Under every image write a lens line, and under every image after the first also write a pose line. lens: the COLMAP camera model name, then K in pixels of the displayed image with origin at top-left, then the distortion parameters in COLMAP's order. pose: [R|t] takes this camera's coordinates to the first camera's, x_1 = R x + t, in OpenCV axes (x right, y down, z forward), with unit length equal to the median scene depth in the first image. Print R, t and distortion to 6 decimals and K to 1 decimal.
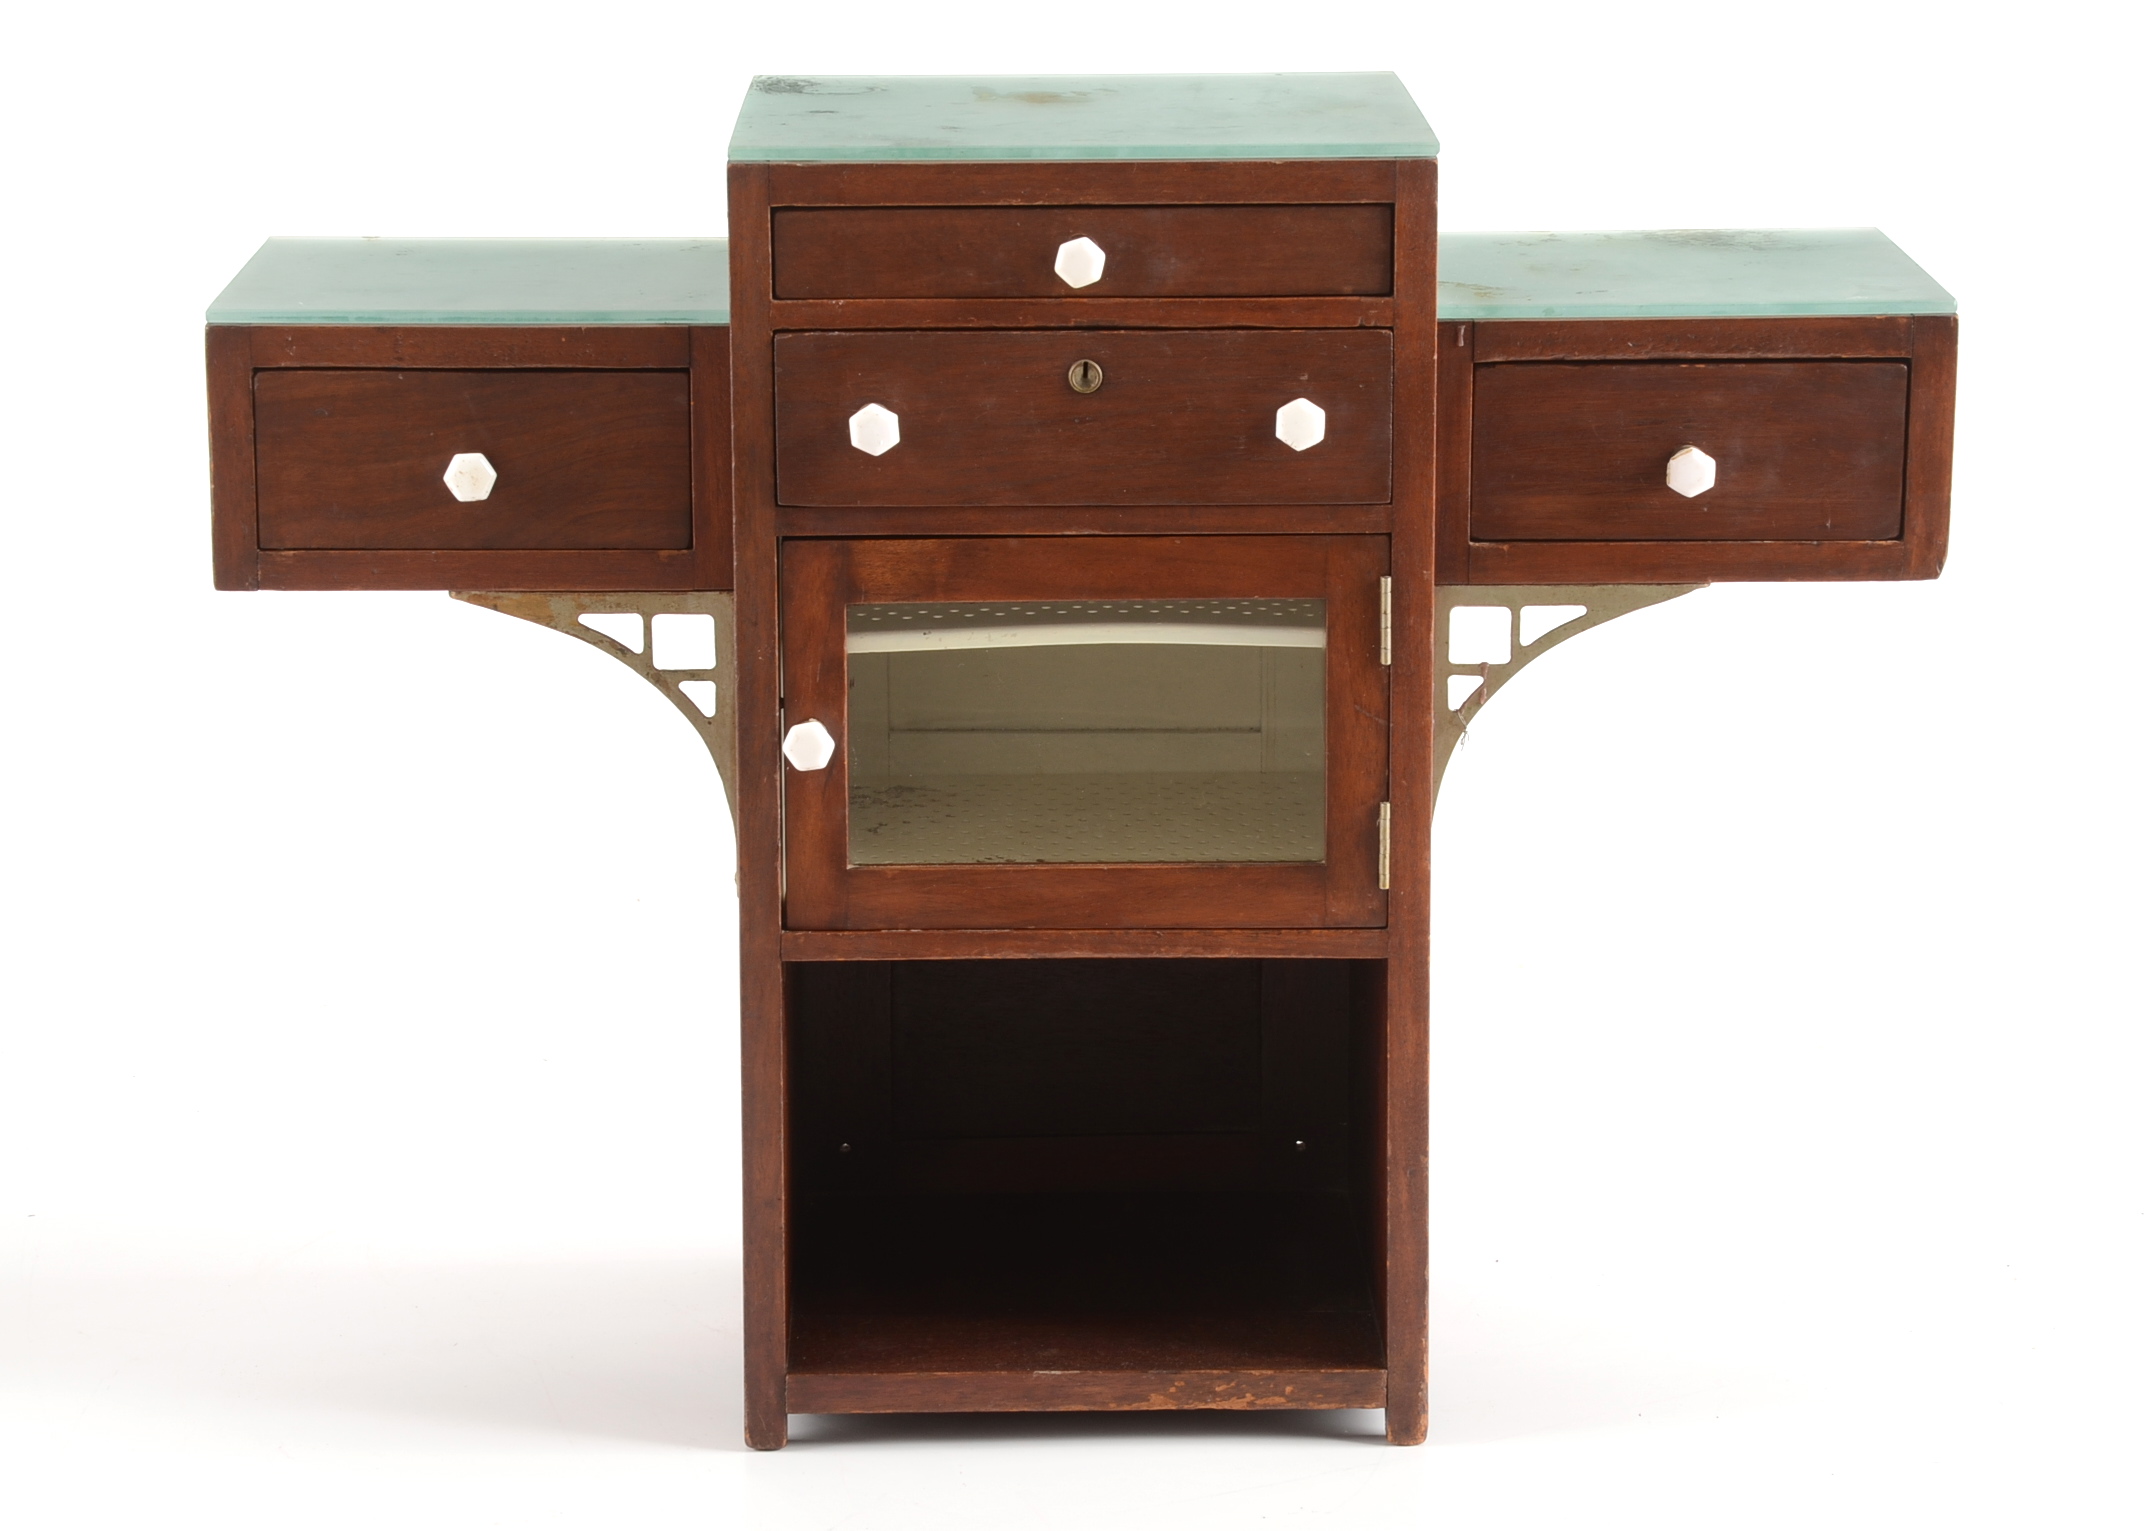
lens RADIAL K [[6077.4, 0, 983.8], [0, 6077.4, 766.7], [0, 0, 1]] dist [0.490568, 0.329961]
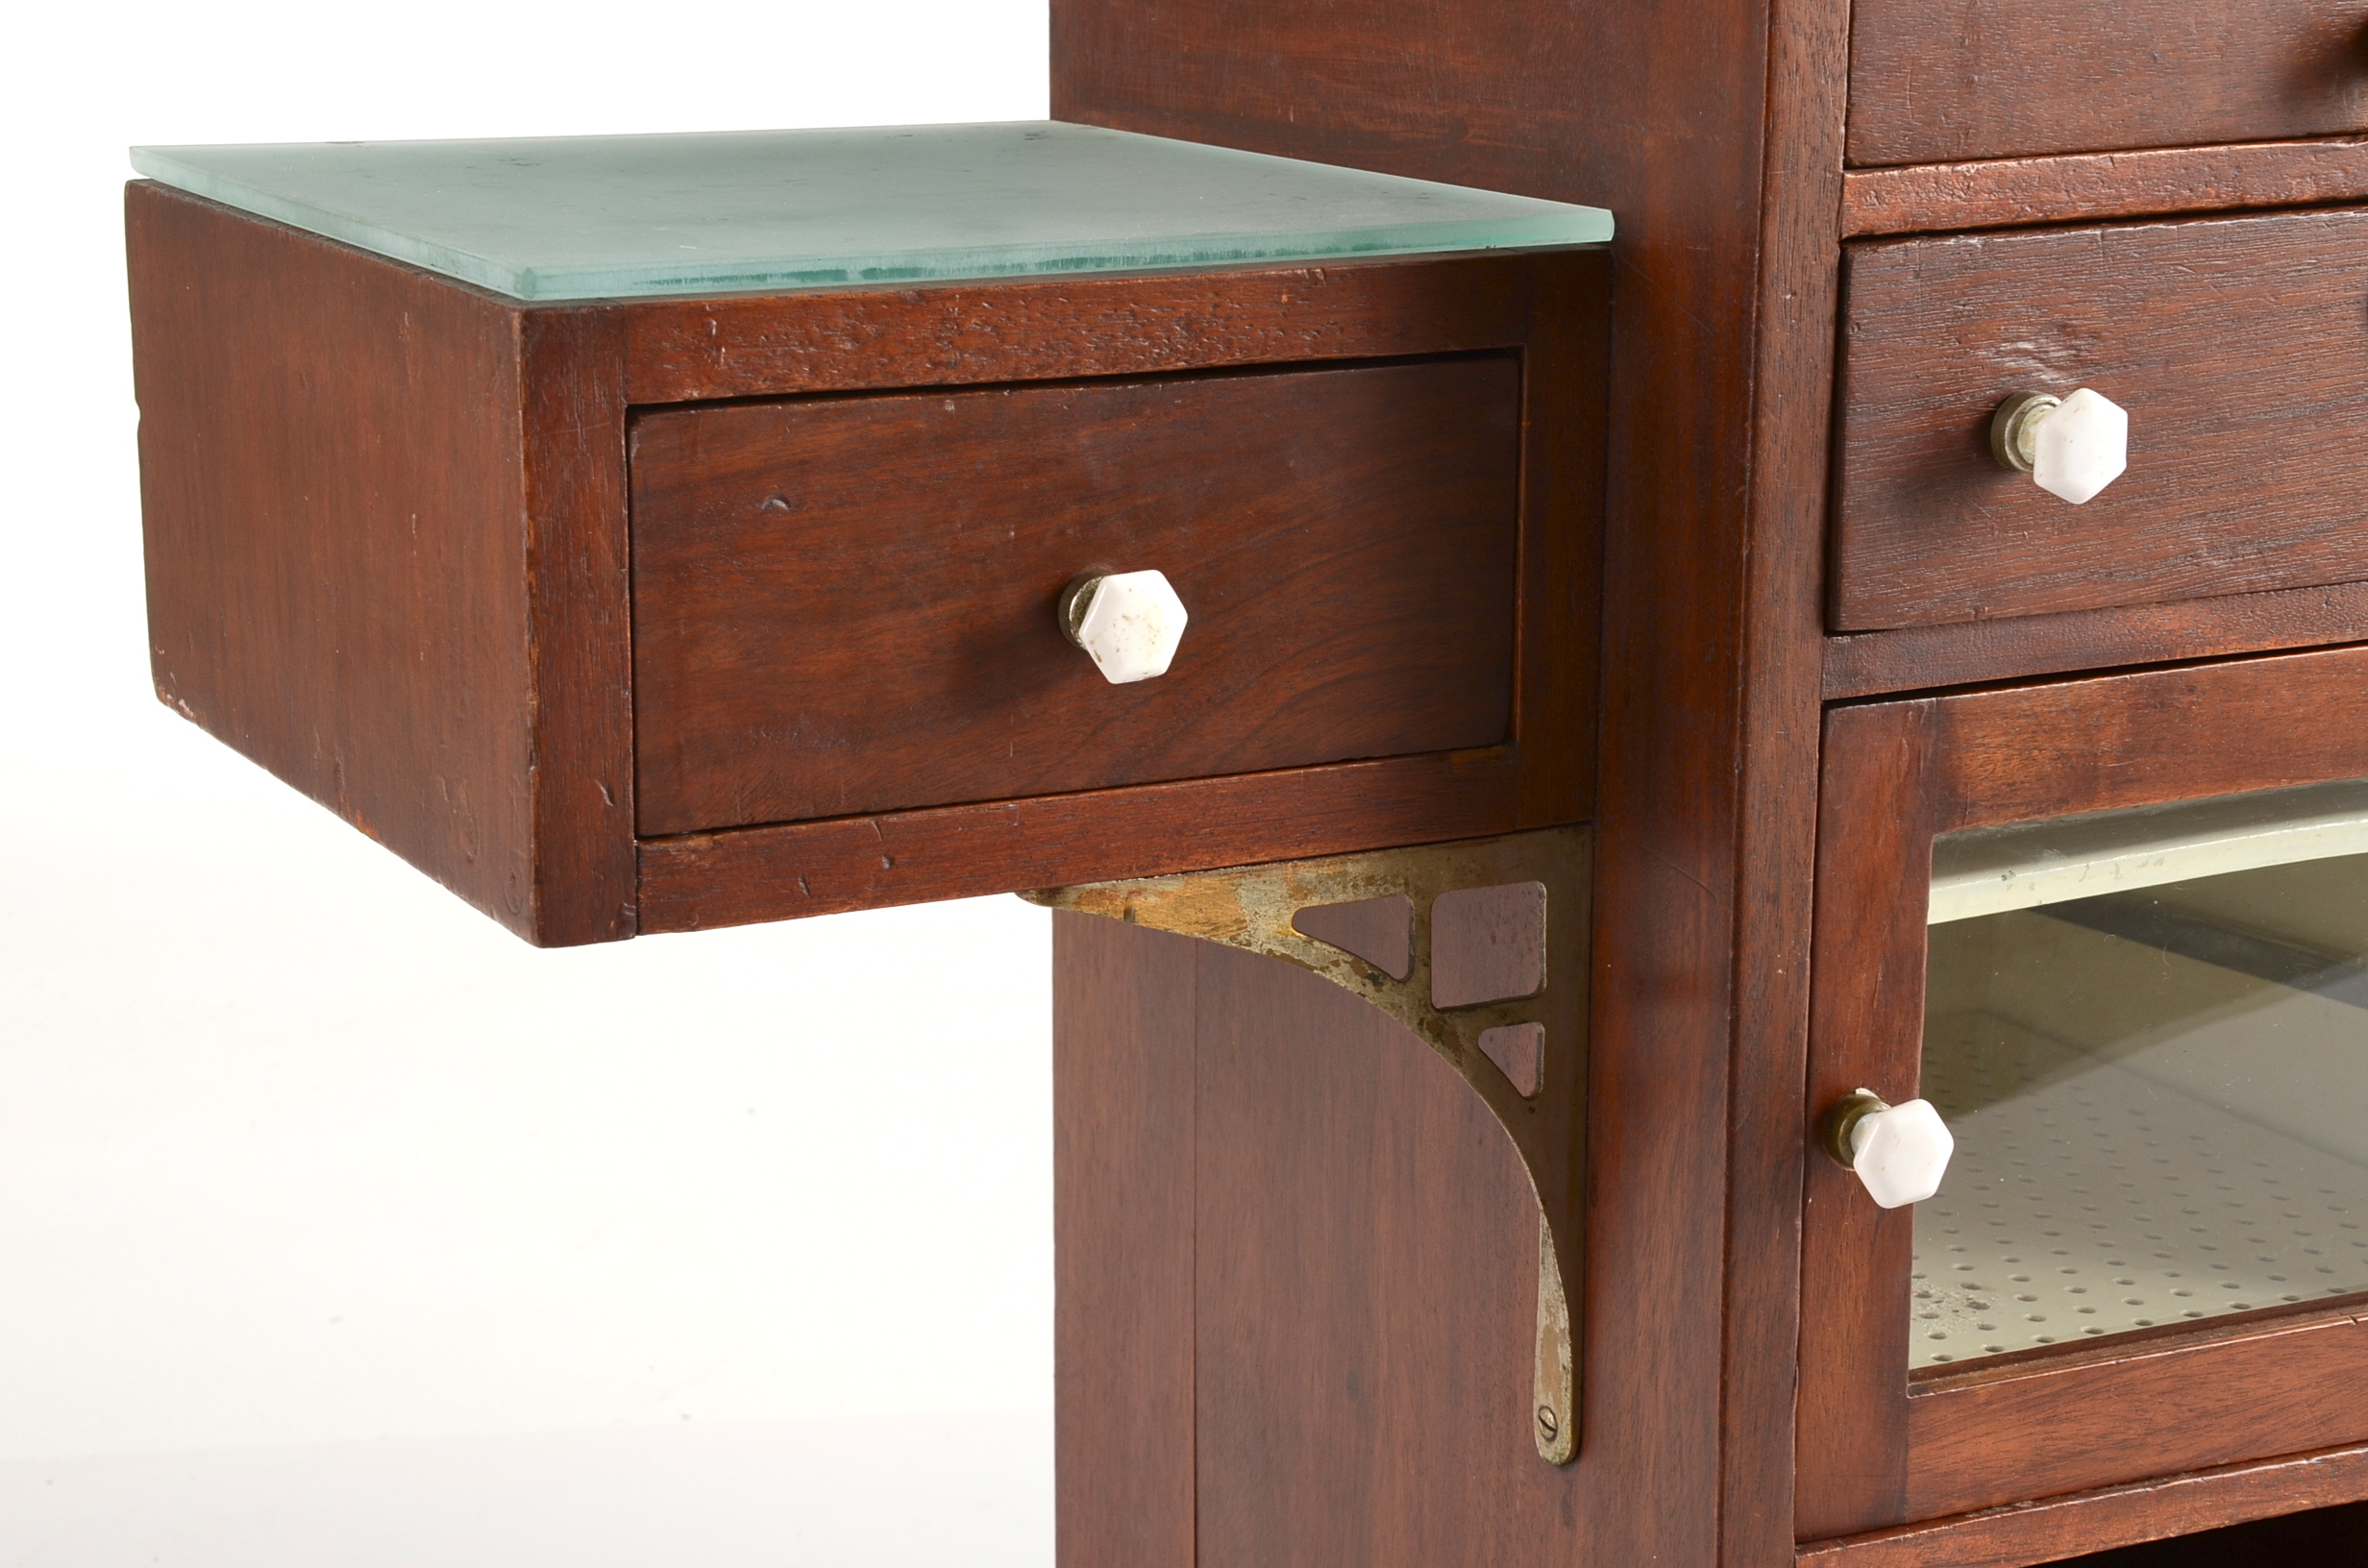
lens RADIAL K [[4593.7, 0, 1184.0], [0, 4593.7, 784.0], [0, 0, 1]] dist [0.286147, -0.065605]
pose [[0.891574, -0.094342, 0.442939, -0.224845], [0.089041, 0.995488, 0.032803, -0.046449], [-0.444035, 0.010193, 0.895951, 0.703378]]
